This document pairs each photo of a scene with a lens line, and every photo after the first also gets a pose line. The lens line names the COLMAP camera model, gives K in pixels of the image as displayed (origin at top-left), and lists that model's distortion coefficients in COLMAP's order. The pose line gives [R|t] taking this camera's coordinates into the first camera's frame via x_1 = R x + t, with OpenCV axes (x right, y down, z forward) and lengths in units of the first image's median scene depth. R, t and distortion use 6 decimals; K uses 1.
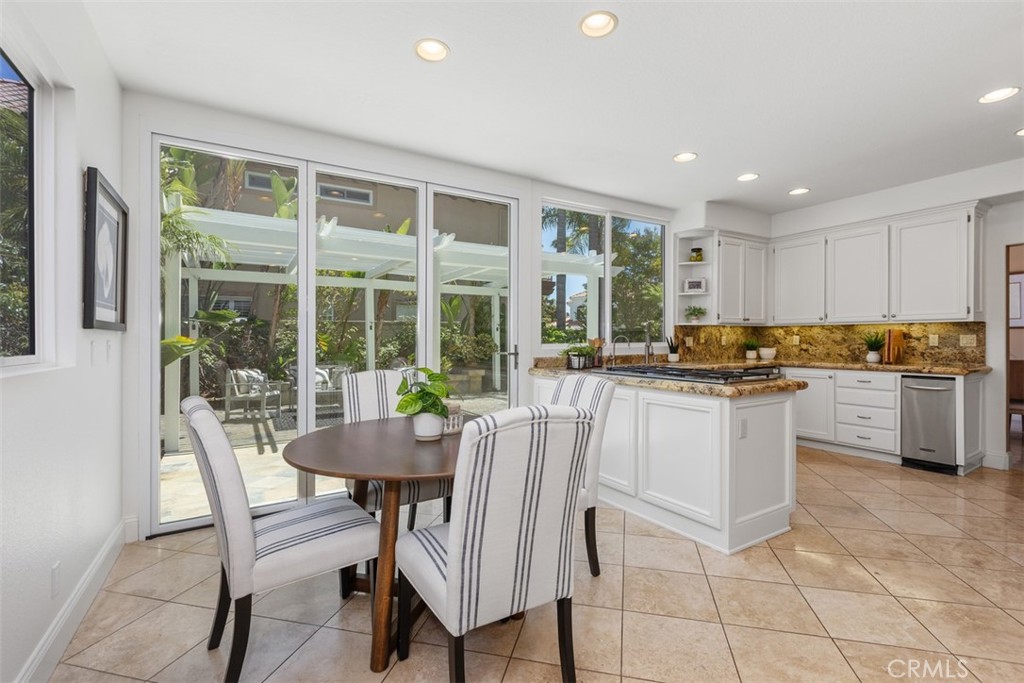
lens RADIAL K [[459.3, 0, 512.1], [0, 459.3, 344.3], [0, 0, 1]] dist [0.006965, -0.001852]
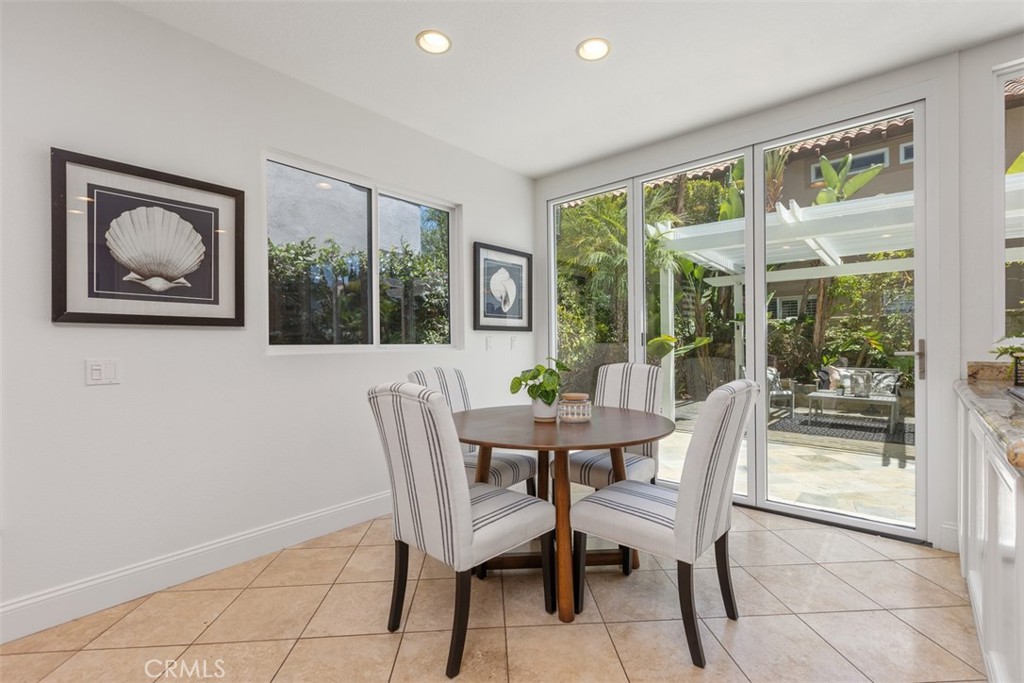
lens RADIAL K [[459.3, 0, 515.8], [0, 459.3, 344.9], [0, 0, 1]] dist [0.006965, -0.001852]
pose [[0.297887, 0.004639, -0.954590, 0.353554], [-0.005888, 0.999978, 0.003022, 0.007512], [0.954583, 0.004721, 0.297908, 0.244091]]
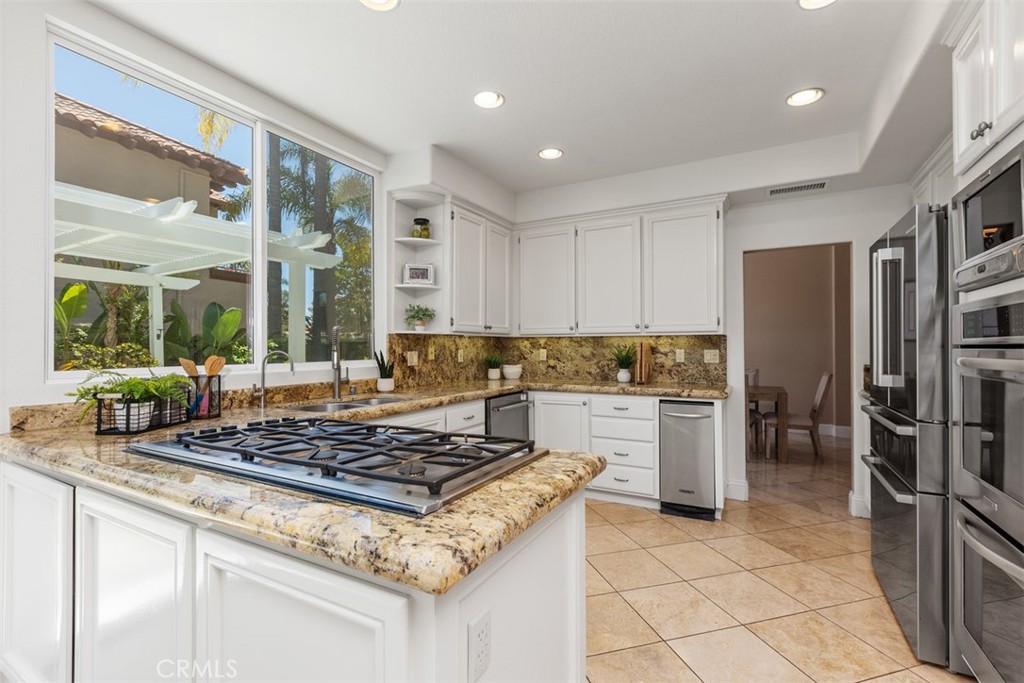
lens RADIAL K [[459.3, 0, 508.3], [0, 459.3, 349.0], [0, 0, 1]] dist [0.006965, -0.001852]
pose [[0.870705, 0.001624, 0.491803, 0.188609], [0.004200, 0.999934, -0.010737, -0.012324], [-0.491787, 0.011415, 0.870640, 0.369865]]
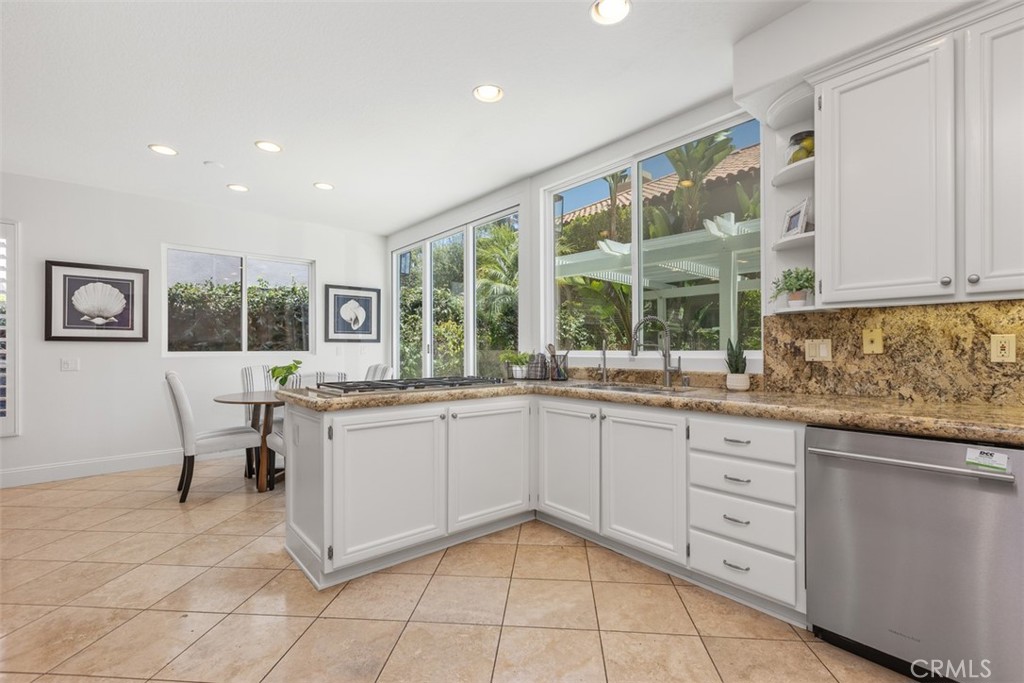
lens RADIAL K [[459.3, 0, 517.7], [0, 459.3, 347.3], [0, 0, 1]] dist [0.006965, -0.001852]
pose [[0.155901, 0.000812, -0.987772, 0.814171], [-0.011160, 0.999937, -0.000940, -0.005075], [0.987710, 0.011170, 0.155901, 0.691050]]
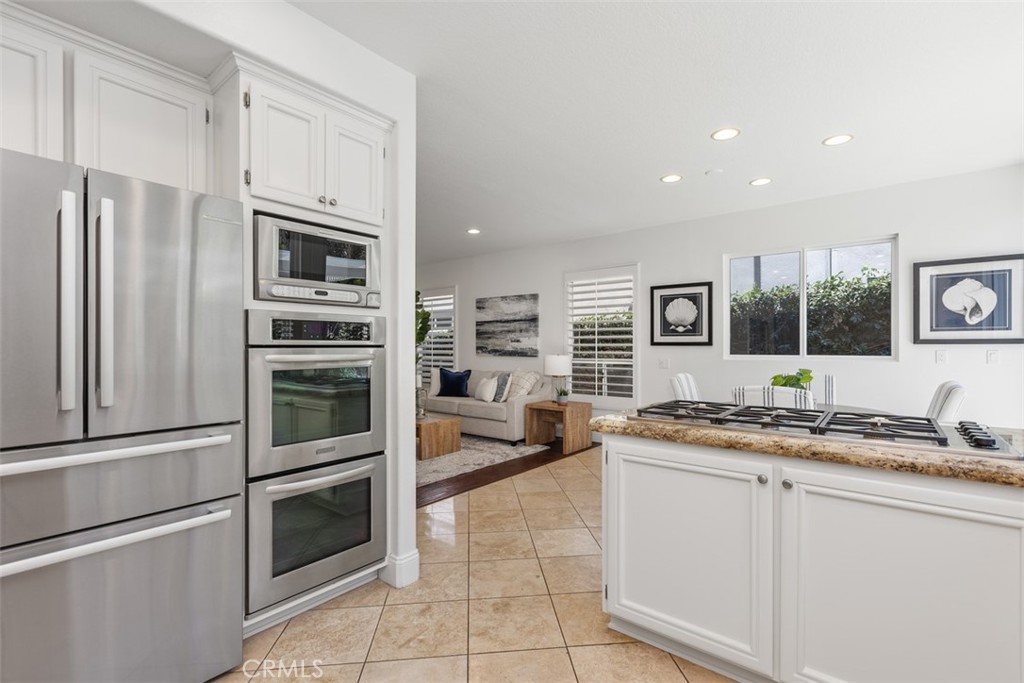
lens RADIAL K [[459.3, 0, 517.0], [0, 459.3, 348.0], [0, 0, 1]] dist [0.006965, -0.001852]
pose [[-0.939618, 0.007437, -0.342145, 0.558857], [0.001815, 0.999858, 0.016751, -0.021256], [0.342221, 0.015119, -0.939498, 0.921997]]
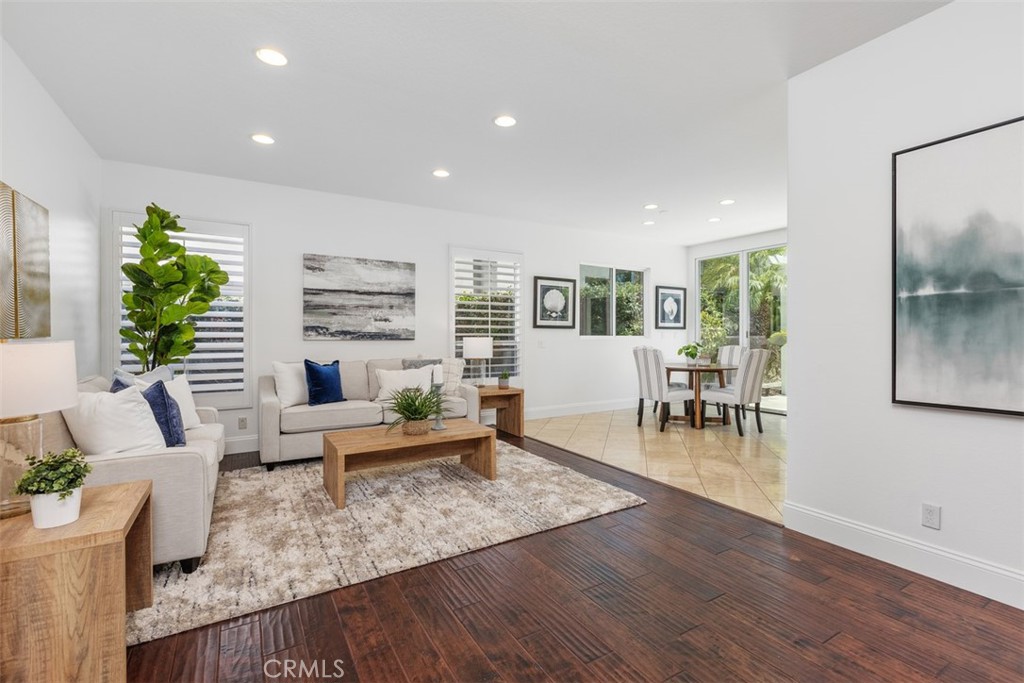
lens RADIAL K [[459.3, 0, 515.0], [0, 459.3, 336.7], [0, 0, 1]] dist [0.006965, -0.001852]
pose [[-0.009666, 0.010400, -0.999899, 1.135616], [-0.015805, 0.999819, 0.010552, 0.002988], [0.999828, 0.015906, -0.009500, -0.045028]]
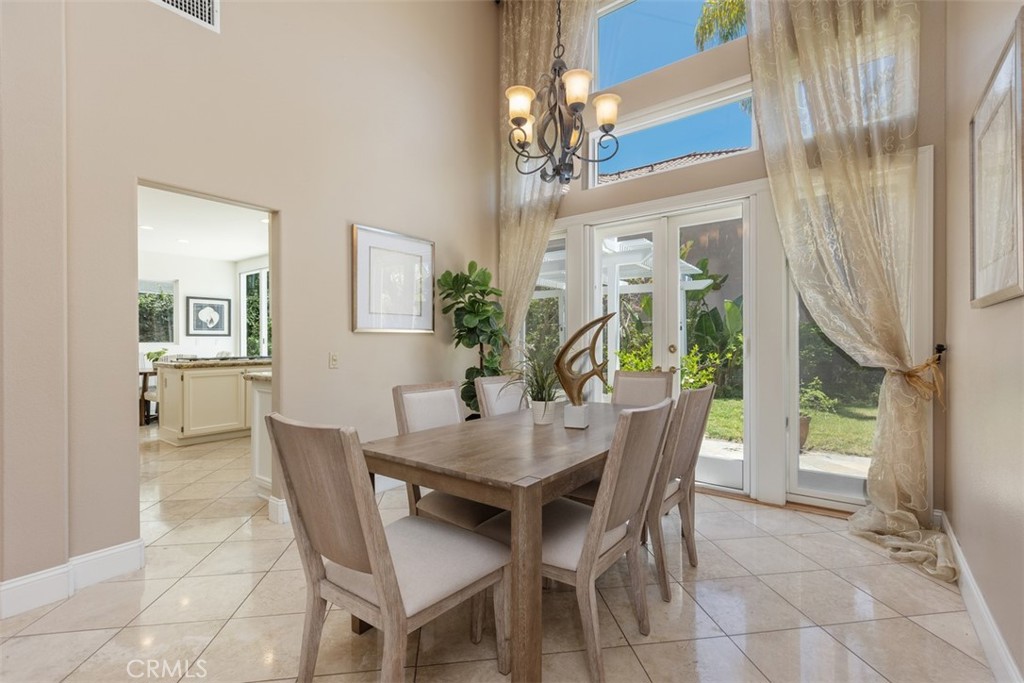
lens RADIAL K [[459.3, 0, 522.2], [0, 459.3, 341.8], [0, 0, 1]] dist [0.006965, -0.001852]
pose [[0.366068, 0.010214, -0.930532, 1.580192], [-0.018614, 0.999820, 0.003652, -0.021627], [0.930402, 0.015984, 0.366193, 0.909350]]
